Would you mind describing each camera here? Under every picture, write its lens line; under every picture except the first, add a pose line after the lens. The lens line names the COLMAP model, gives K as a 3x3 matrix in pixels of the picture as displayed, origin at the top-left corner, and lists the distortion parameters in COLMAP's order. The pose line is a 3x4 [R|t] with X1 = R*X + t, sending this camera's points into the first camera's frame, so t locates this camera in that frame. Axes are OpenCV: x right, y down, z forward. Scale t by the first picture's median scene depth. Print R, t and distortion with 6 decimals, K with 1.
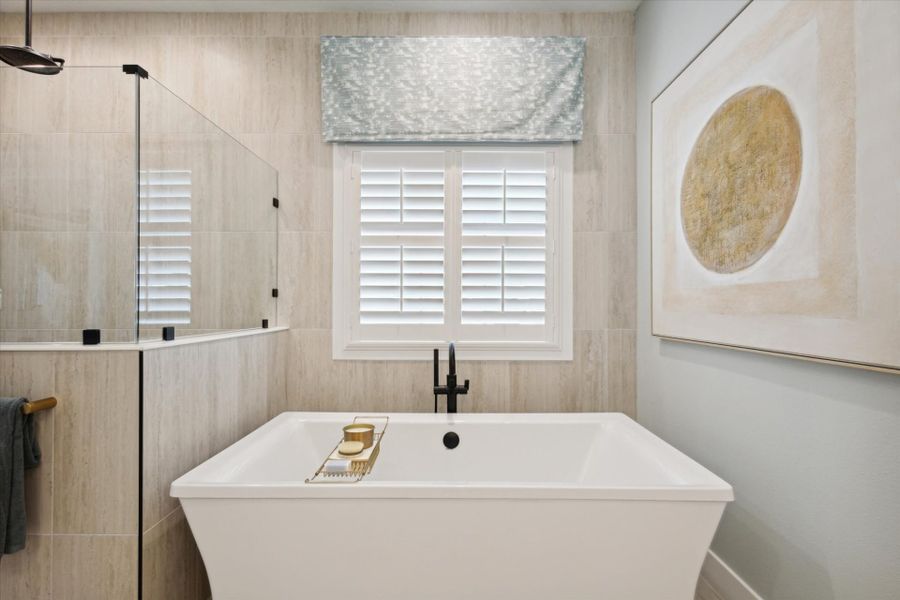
lens RADIAL K [[421.1, 0, 450.9], [0, 421.1, 302.0], [0, 0, 1]] dist [0.010414, -0.000316]
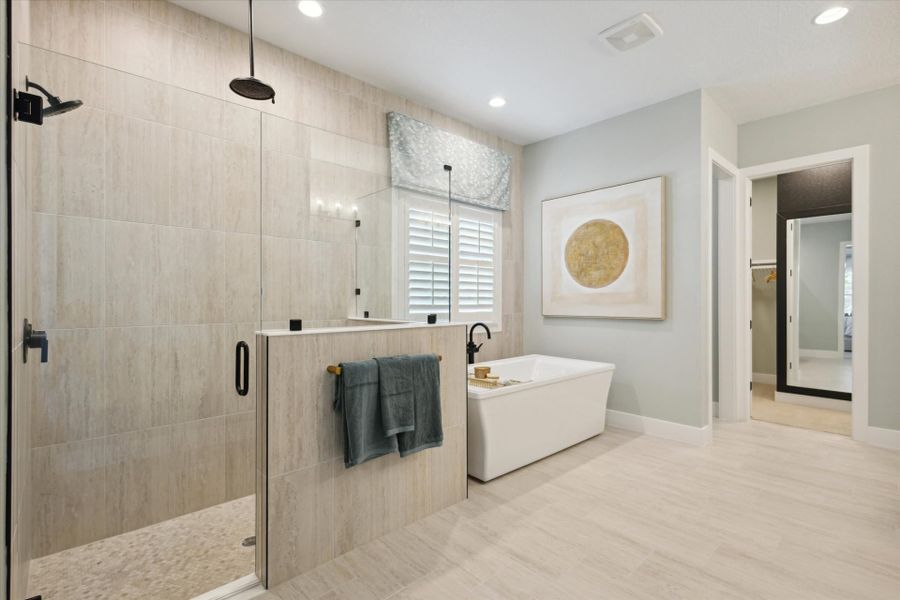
lens RADIAL K [[421.1, 0, 450.9], [0, 421.1, 302.0], [0, 0, 1]] dist [0.010414, -0.000316]
pose [[0.729117, -0.002863, 0.684383, -1.142028], [-0.005500, 0.999934, 0.010042, -0.004110], [-0.684367, -0.011086, 0.729054, -0.171764]]
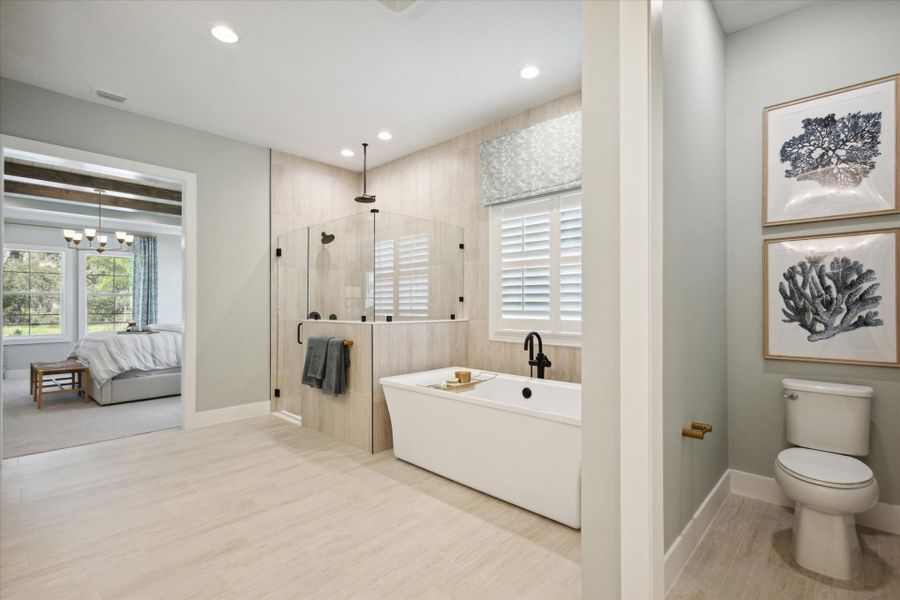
lens RADIAL K [[421.1, 0, 450.9], [0, 421.1, 302.0], [0, 0, 1]] dist [0.010414, -0.000316]
pose [[0.730129, -0.006084, -0.683282, 0.736836], [0.007231, 0.999973, -0.001177, -0.008006], [0.683271, -0.004081, 0.730153, -0.283884]]
